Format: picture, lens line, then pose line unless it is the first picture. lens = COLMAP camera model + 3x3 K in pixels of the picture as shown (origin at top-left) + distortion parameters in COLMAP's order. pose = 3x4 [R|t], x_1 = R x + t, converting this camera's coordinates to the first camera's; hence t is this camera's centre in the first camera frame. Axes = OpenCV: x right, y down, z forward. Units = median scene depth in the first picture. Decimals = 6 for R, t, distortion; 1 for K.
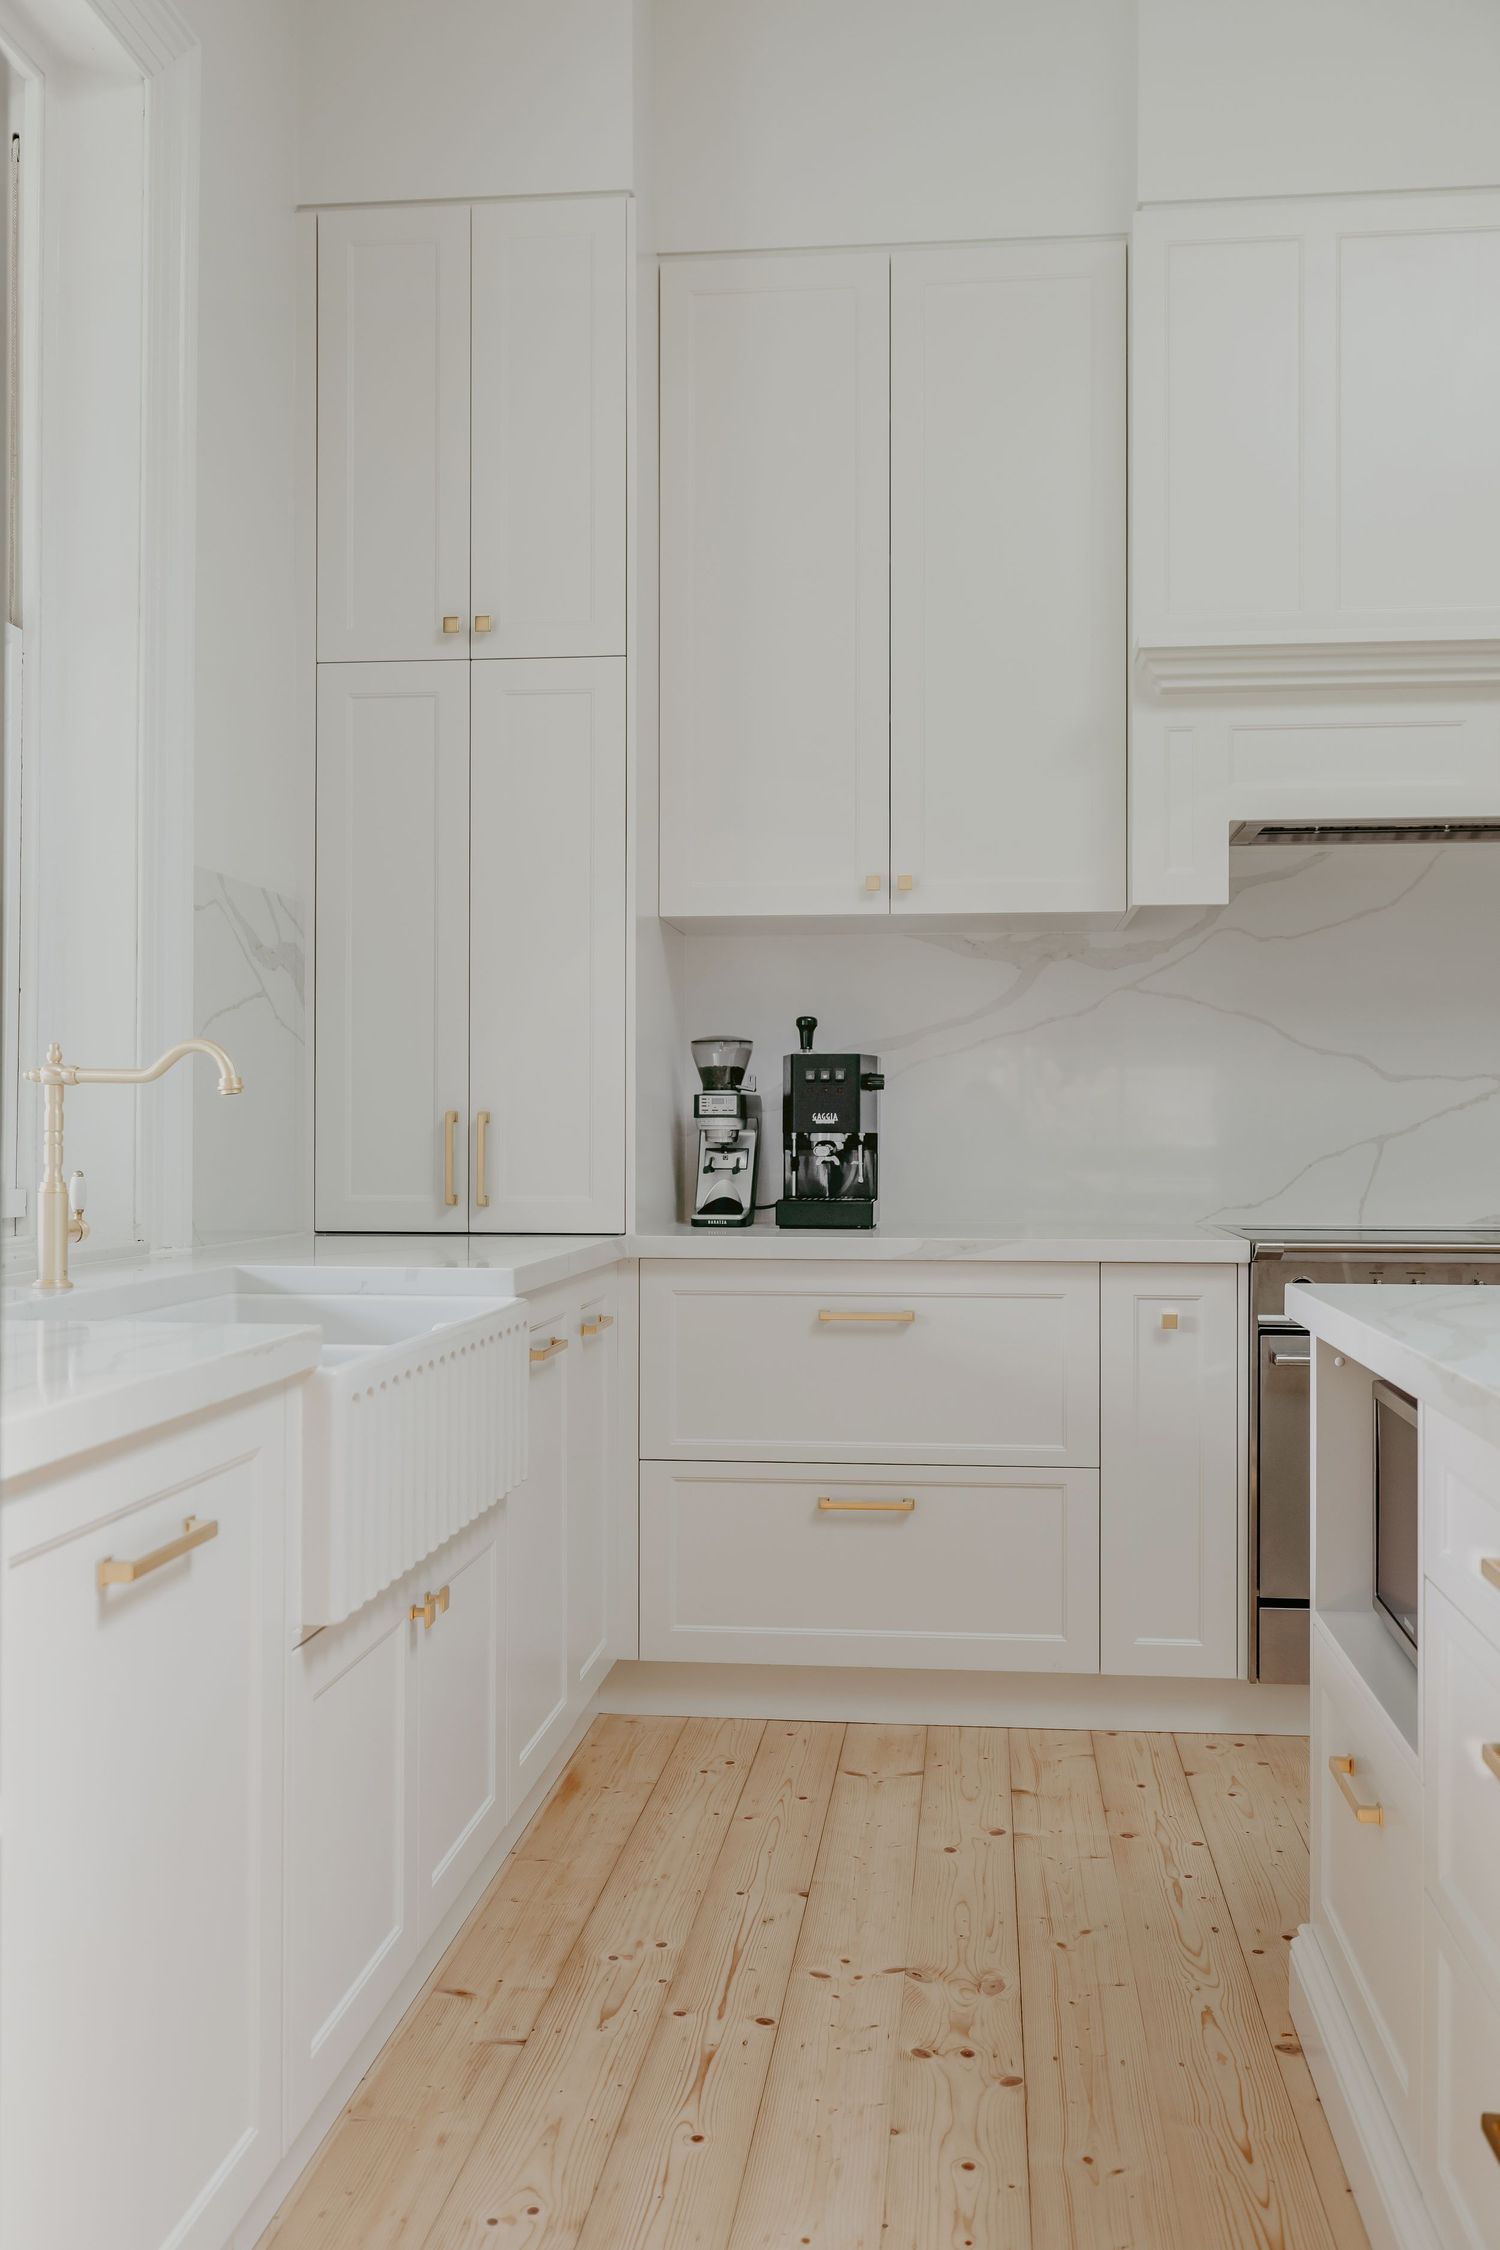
lens RADIAL K [[1965.0, 0, 804.4], [0, 1965.0, 1119.3], [0, 0, 1]] dist [-0.084362, 0.170787]
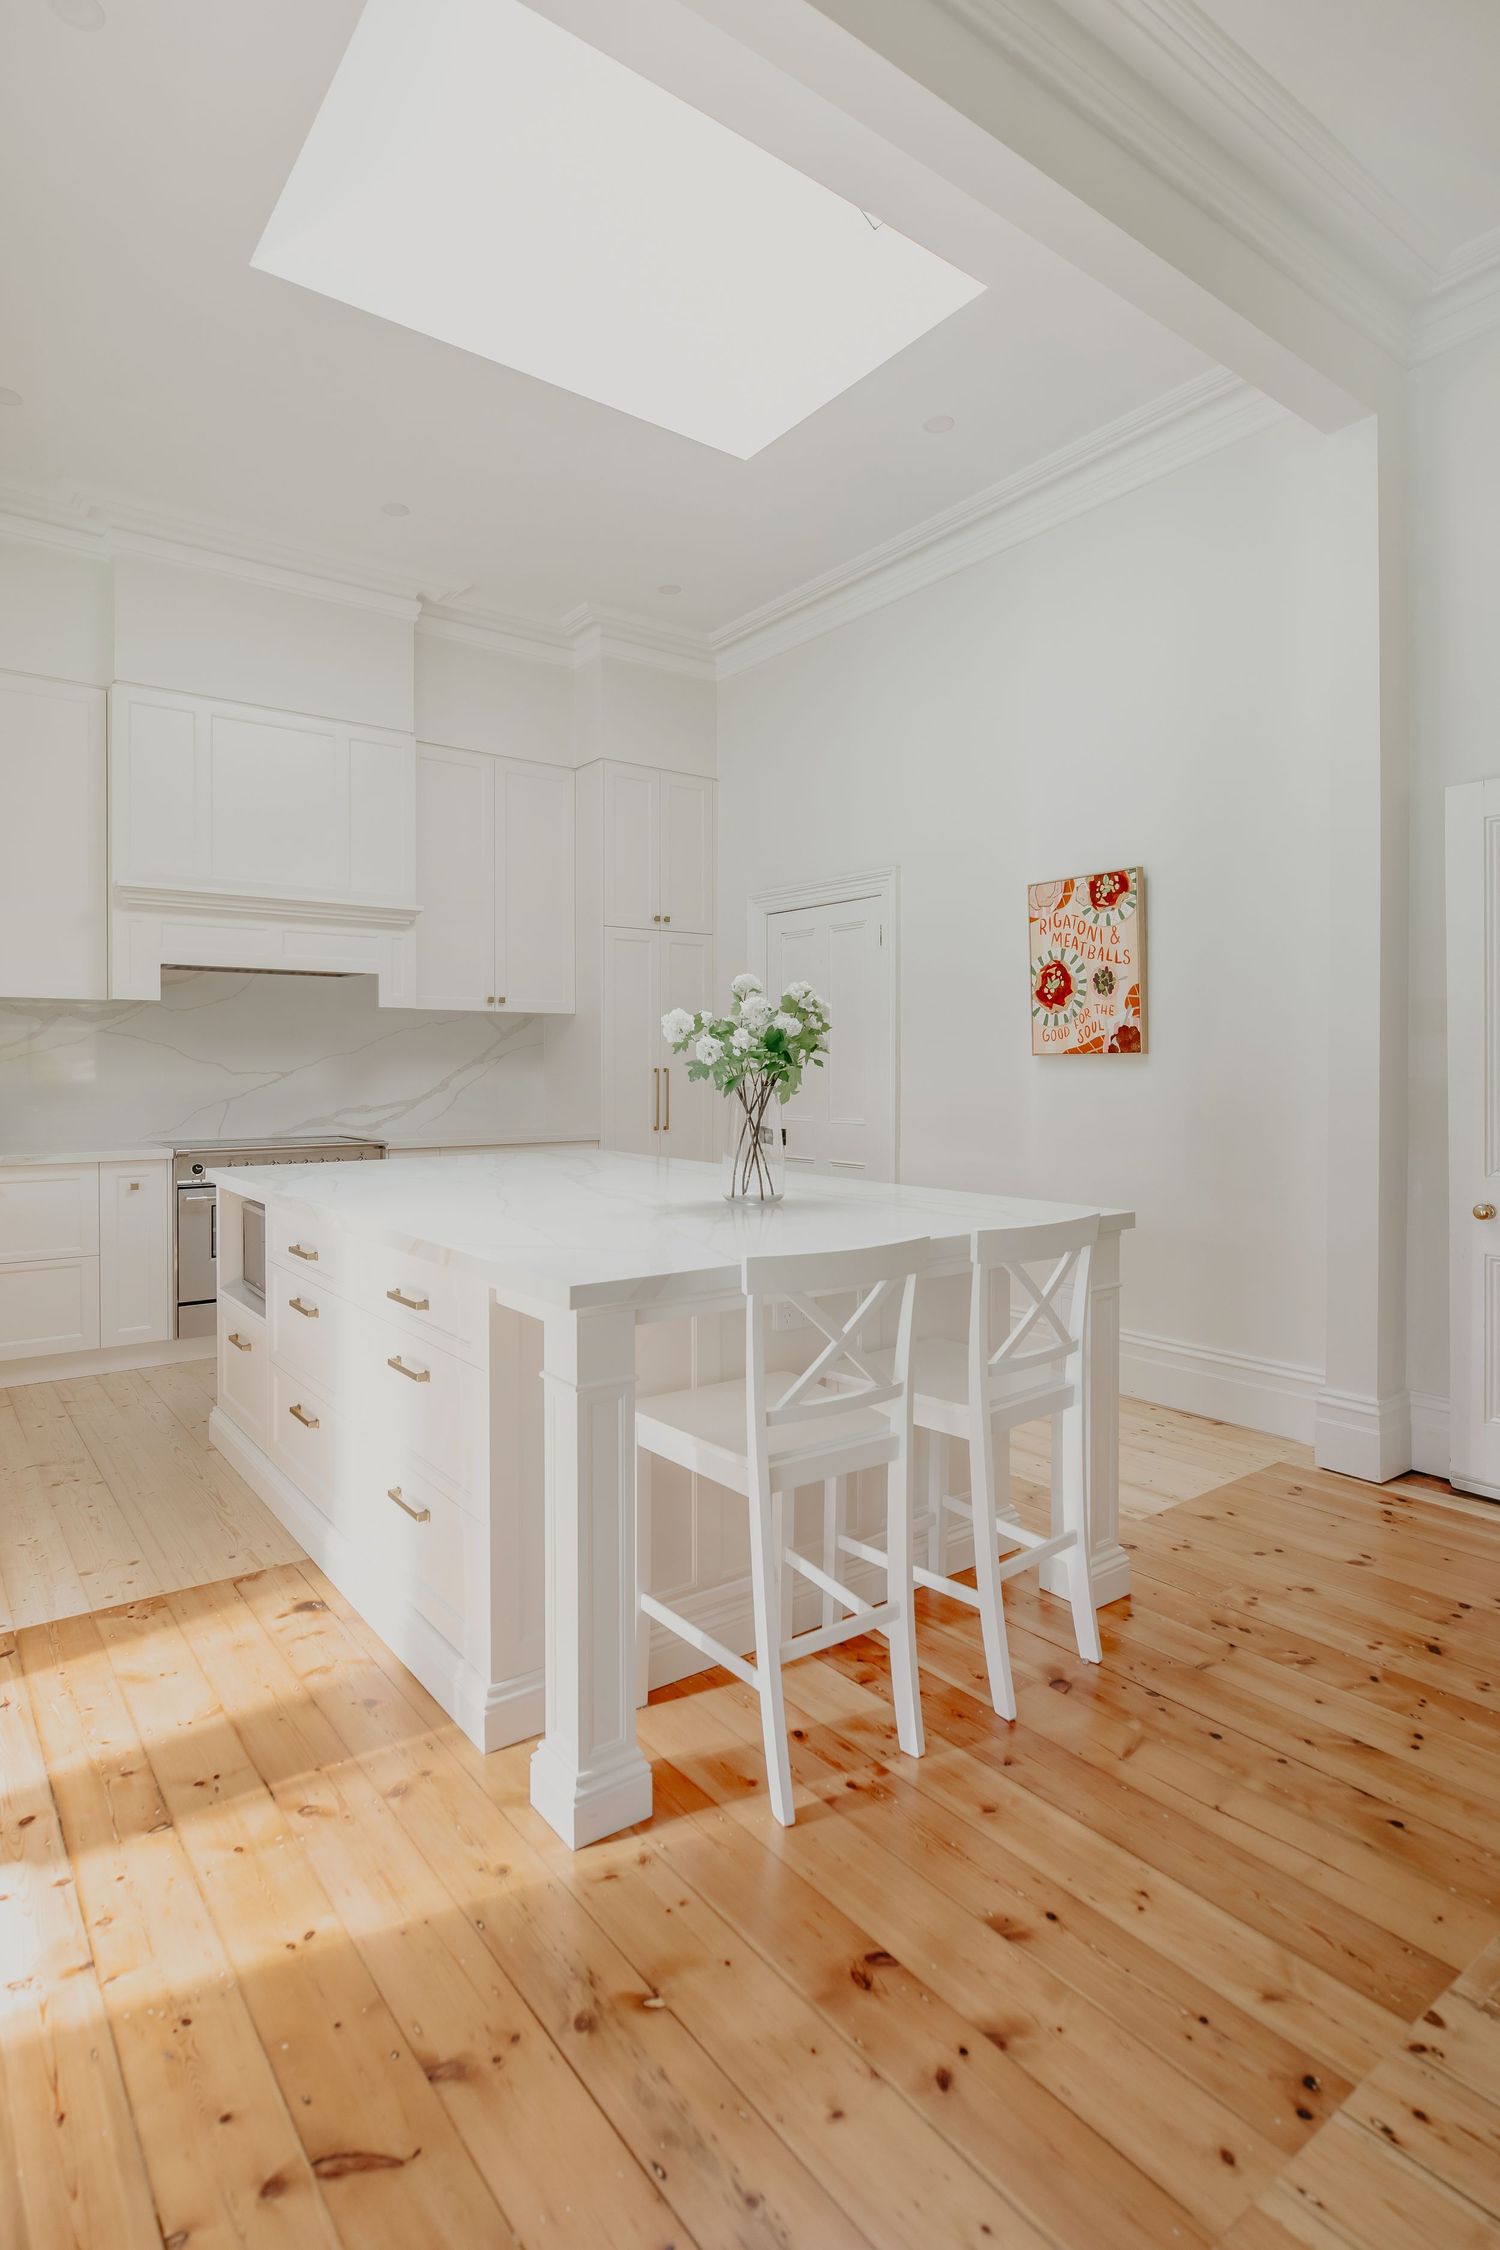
lens RADIAL K [[1131.9, 0, 755.7], [0, 1131.9, 1075.5], [0, 0, 1]] dist [0.002532, 0.000170]
pose [[0.731643, -0.007439, 0.681648, -0.174950], [-0.003854, 0.999879, 0.015048, -0.046354], [-0.681677, -0.013637, 0.731526, -0.434978]]
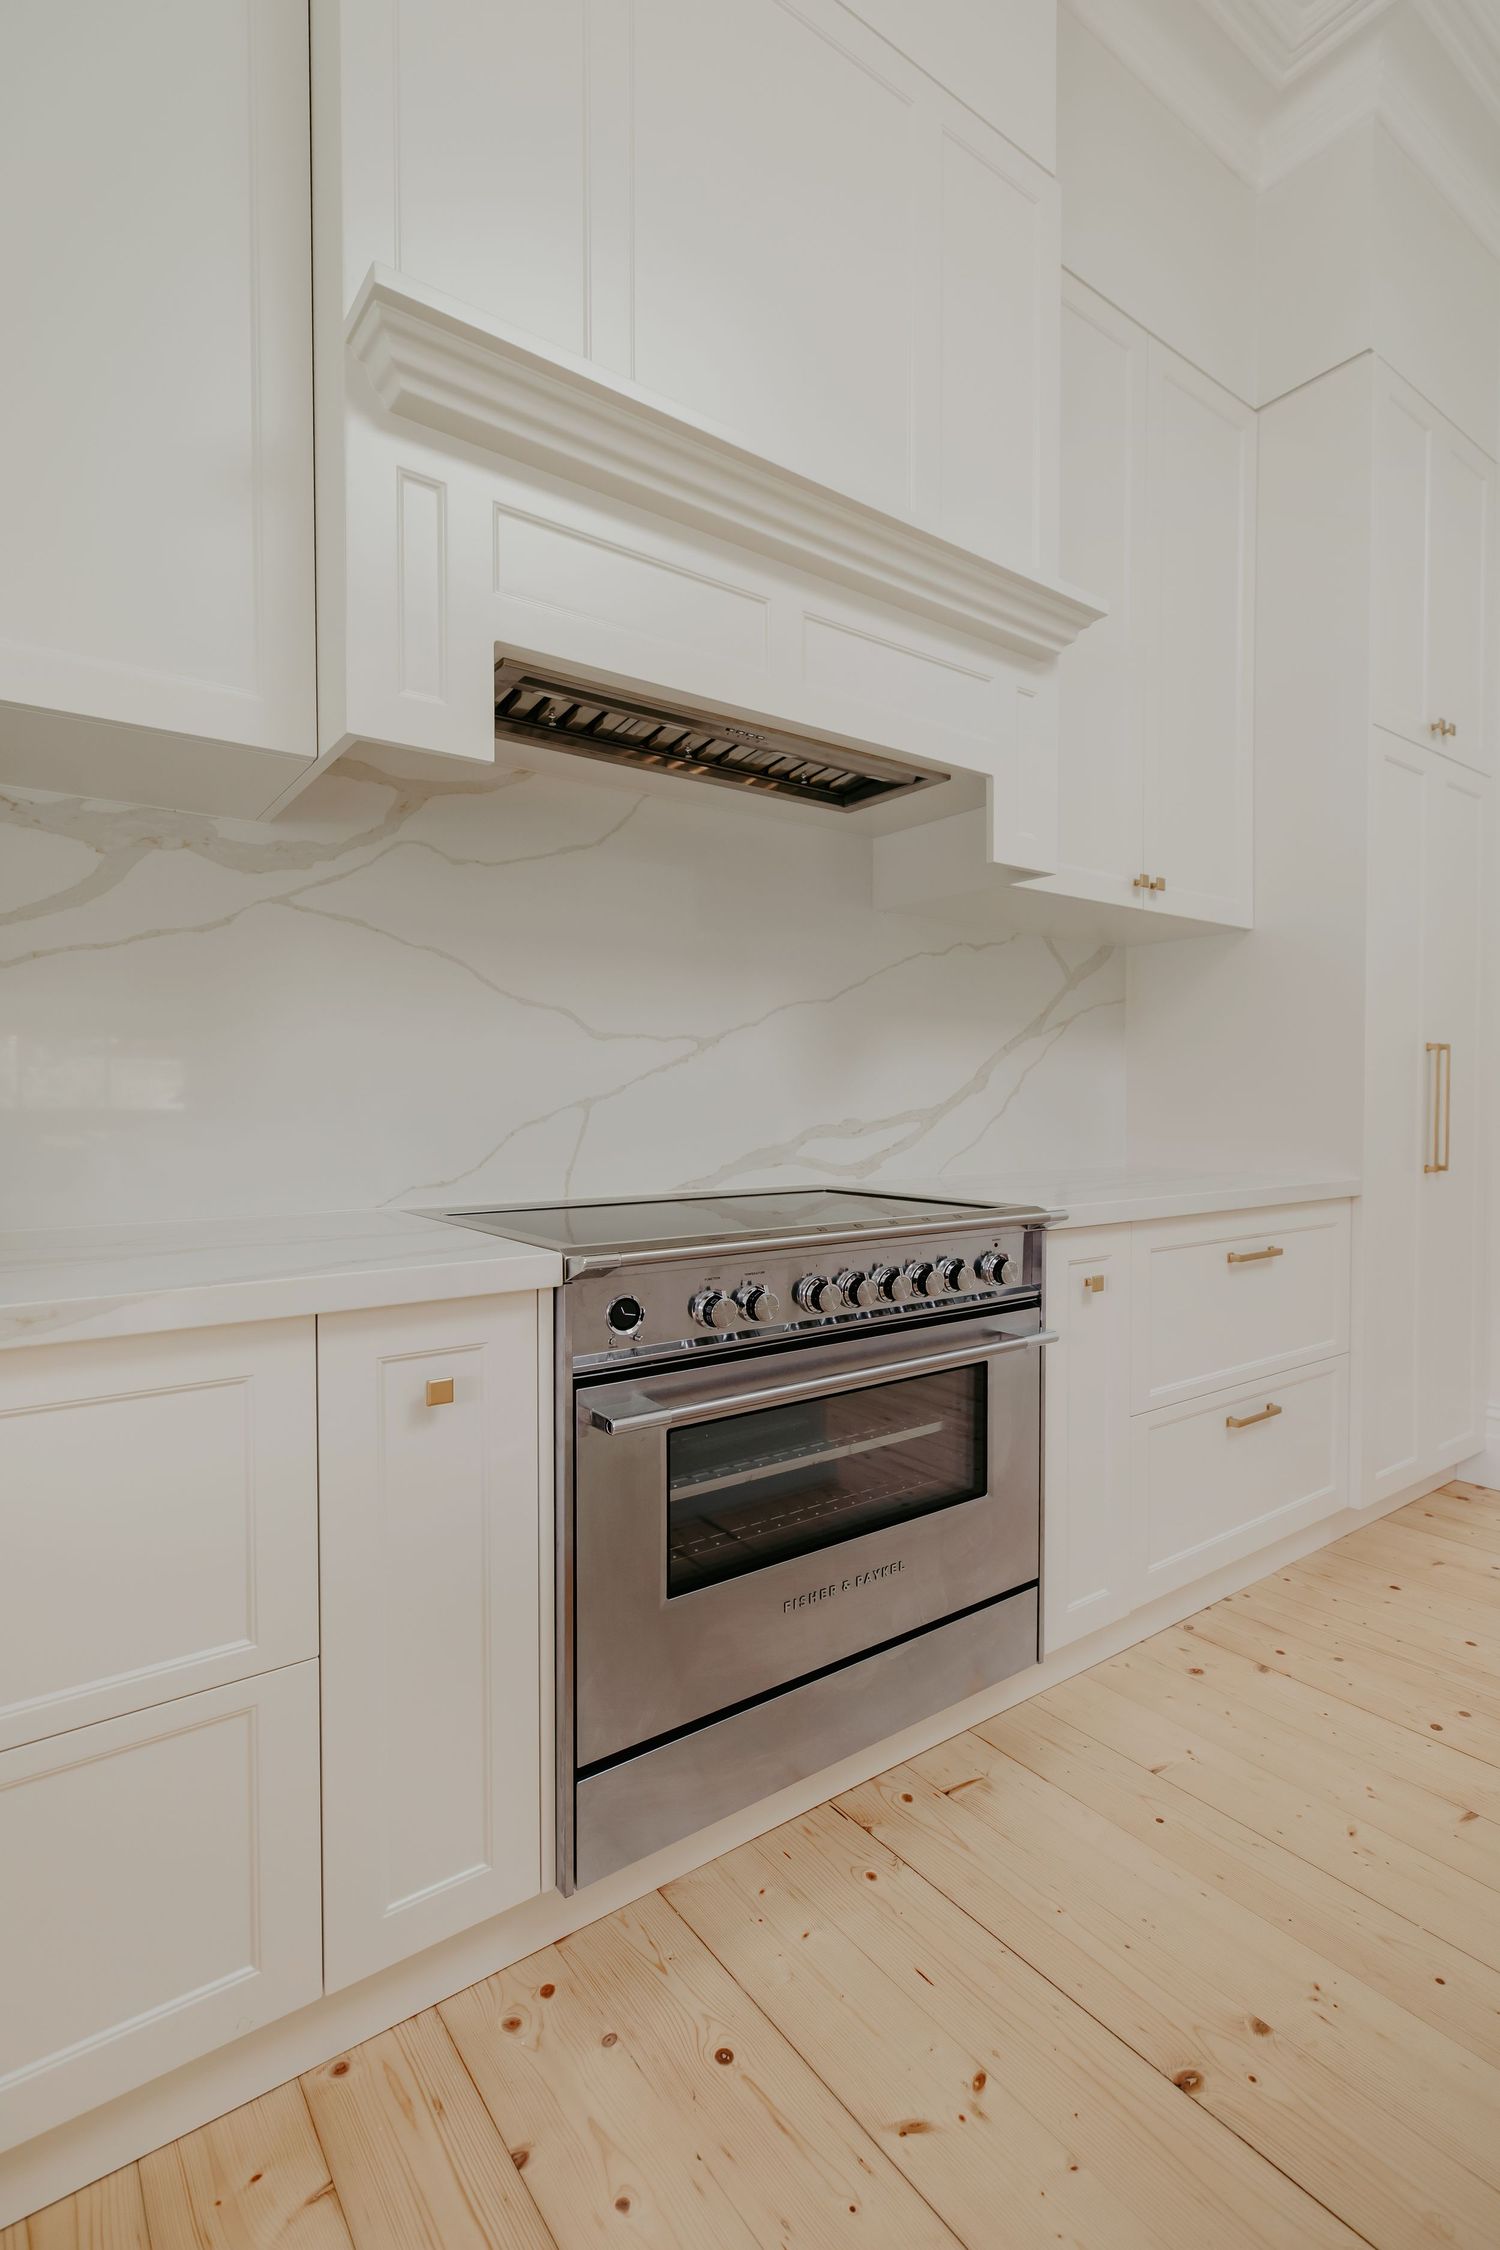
lens RADIAL K [[1049.6, 0, 832.4], [0, 1049.6, 1123.7], [0, 0, 1]] dist [0.003237, -0.000113]
pose [[0.715511, -0.017963, 0.698370, 0.041136], [-0.005488, 0.999494, 0.031332, 0.004665], [-0.698580, -0.026251, 0.715050, 0.653111]]
